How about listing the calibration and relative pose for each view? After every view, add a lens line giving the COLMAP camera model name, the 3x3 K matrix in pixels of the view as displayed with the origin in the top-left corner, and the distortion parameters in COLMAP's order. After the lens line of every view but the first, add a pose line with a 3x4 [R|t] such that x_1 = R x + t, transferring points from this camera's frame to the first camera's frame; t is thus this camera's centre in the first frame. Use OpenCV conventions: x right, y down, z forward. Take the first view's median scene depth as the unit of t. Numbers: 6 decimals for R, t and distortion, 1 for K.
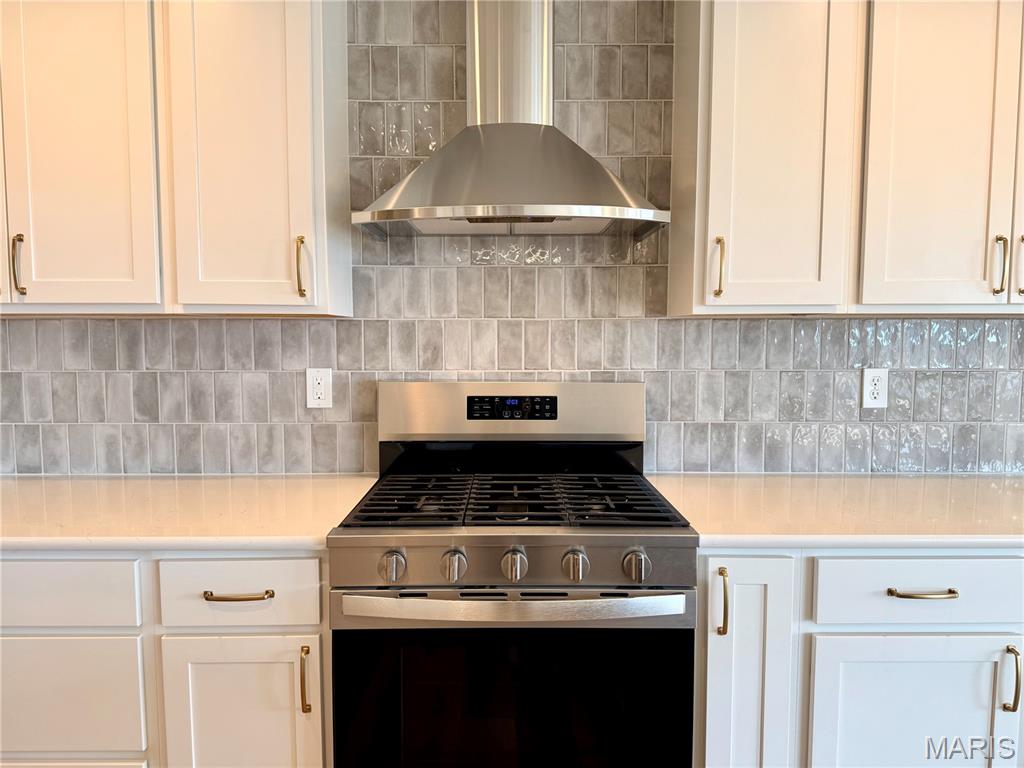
lens RADIAL K [[716.2, 0, 511.8], [0, 716.2, 383.0], [0, 0, 1]] dist [0.005663, 0.000964]
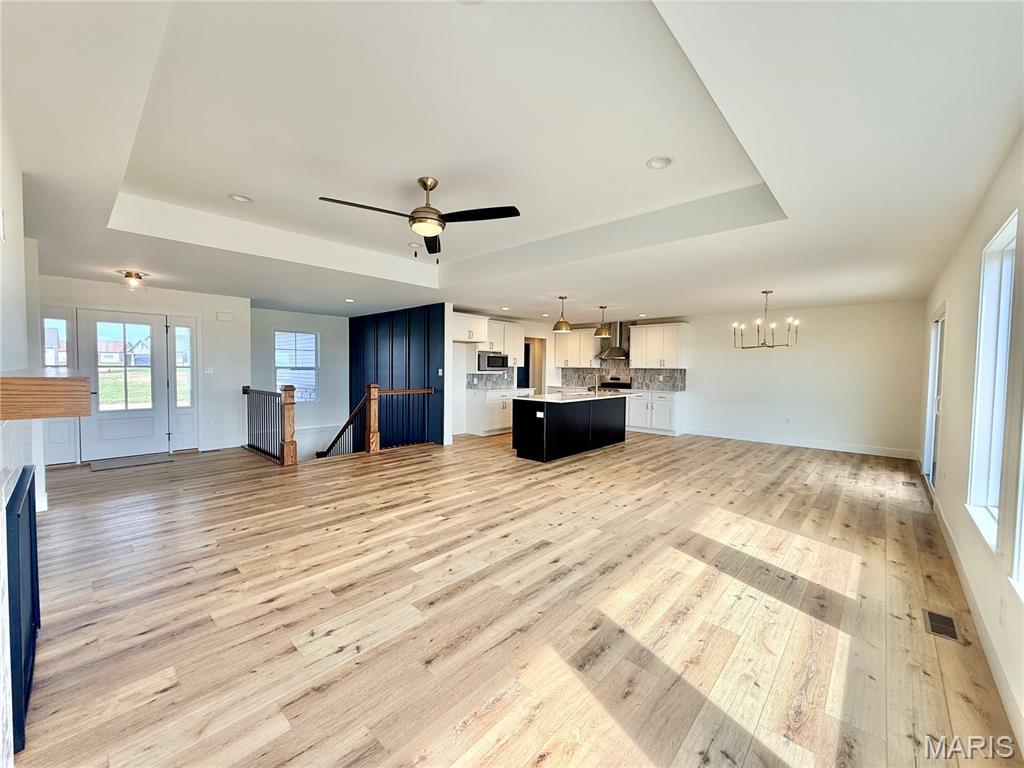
lens RADIAL K [[408.4, 0, 508.9], [0, 408.4, 382.1], [0, 0, 1]] dist [0.002883, -0.000240]
pose [[0.736061, 0.031845, -0.676165, 2.242666], [-0.060832, 0.997963, -0.019219, 0.228789], [0.674176, 0.055279, 0.736499, -3.249845]]
